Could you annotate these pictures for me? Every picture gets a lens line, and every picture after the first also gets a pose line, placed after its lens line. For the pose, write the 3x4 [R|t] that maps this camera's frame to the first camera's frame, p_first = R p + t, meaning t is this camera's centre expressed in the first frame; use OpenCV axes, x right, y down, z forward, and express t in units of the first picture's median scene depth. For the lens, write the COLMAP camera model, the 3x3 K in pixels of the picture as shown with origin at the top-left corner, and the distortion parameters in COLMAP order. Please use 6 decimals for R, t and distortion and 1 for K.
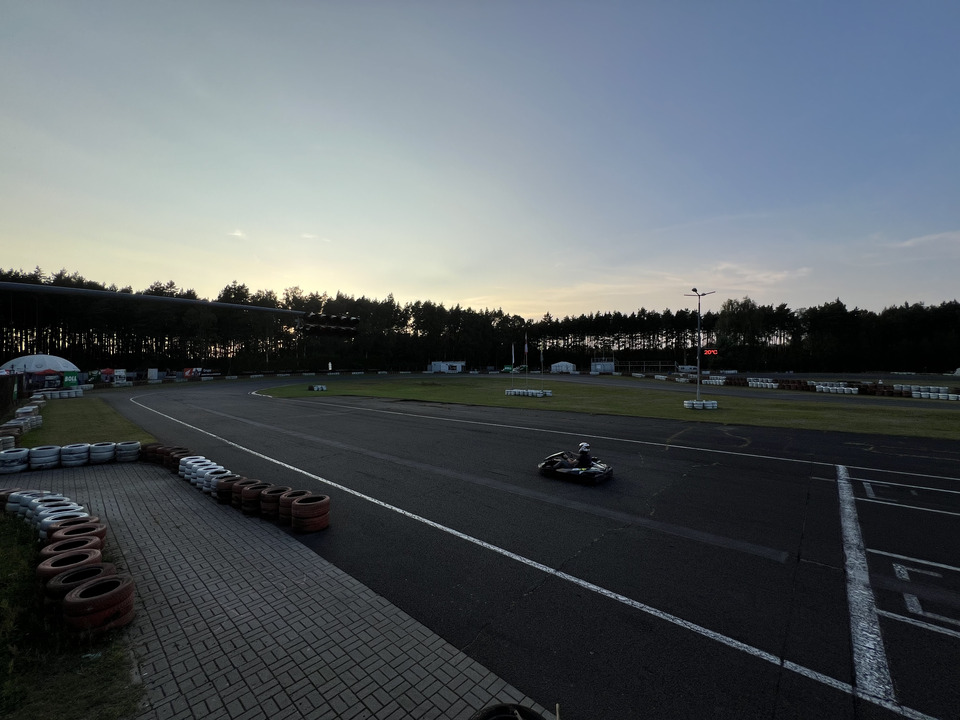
lens RADIAL K [[383.7, 0, 479.7], [0, 383.7, 363.0], [0, 0, 1]] dist [-0.003335, 0.000636]
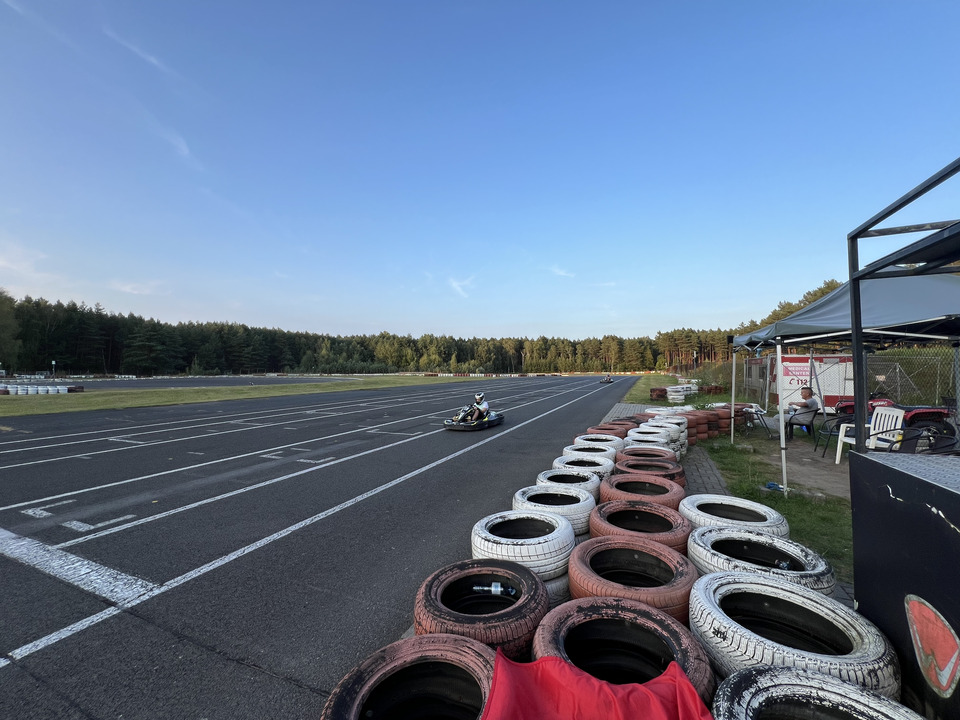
lens RADIAL K [[383.7, 0, 480.3], [0, 383.7, 362.0], [0, 0, 1]] dist [-0.003335, 0.000636]
pose [[-0.316797, 0.027387, 0.948098, -0.002507], [-0.004335, 0.999531, -0.030321, 0.129626], [-0.948483, -0.013716, -0.316530, 0.191064]]
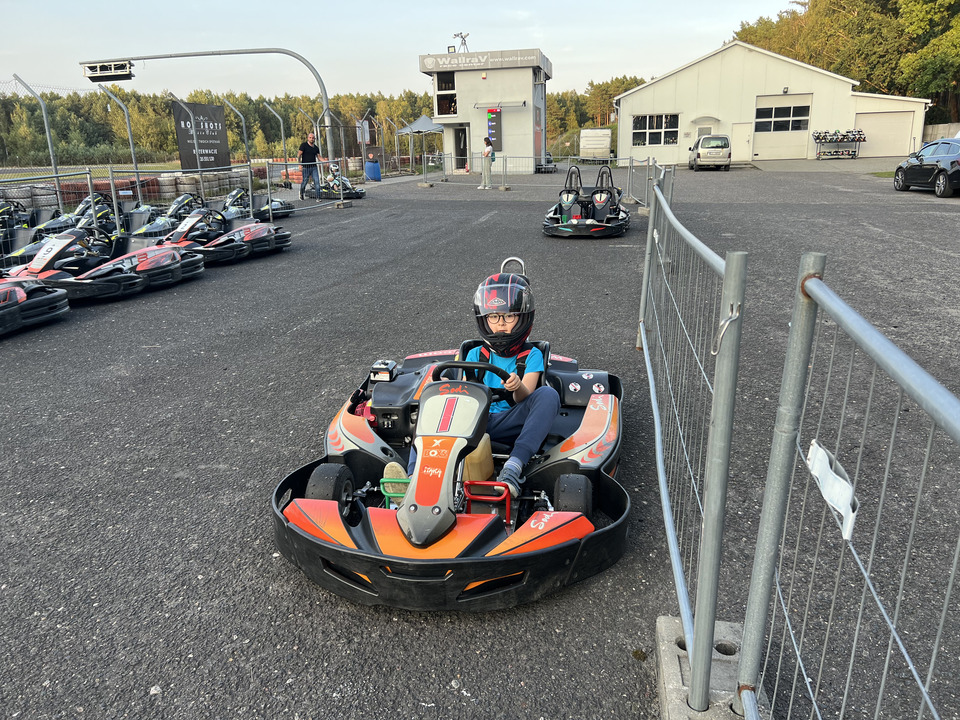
lens RADIAL K [[719.0, 0, 484.0], [0, 719.0, 355.2], [0, 0, 1]] dist [0.044296, -0.027956]
pose [[-0.535315, -0.205364, 0.819307, -3.806961], [0.029465, 0.964862, 0.261100, 0.248090], [-0.844139, 0.163912, -0.510454, 1.682133]]
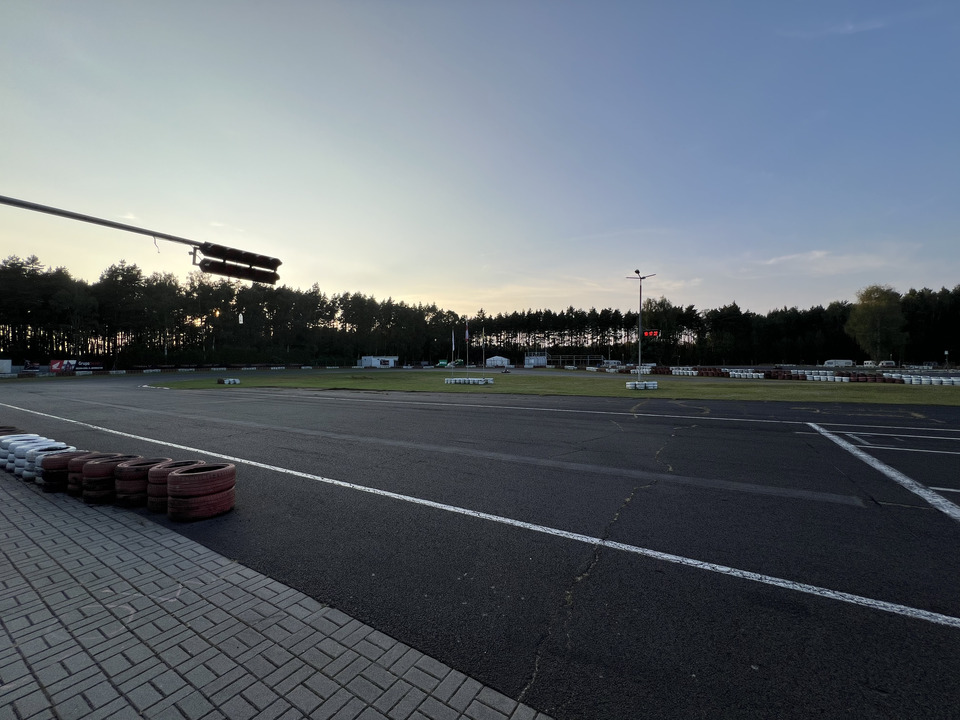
lens RADIAL K [[383.7, 0, 481.0], [0, 383.7, 362.5], [0, 0, 1]] dist [-0.003335, 0.000636]
pose [[0.983871, 0.000690, 0.178879, -0.071992], [-0.001153, 0.999996, 0.002482, 0.127963], [-0.178877, -0.002648, 0.983868, 0.211561]]
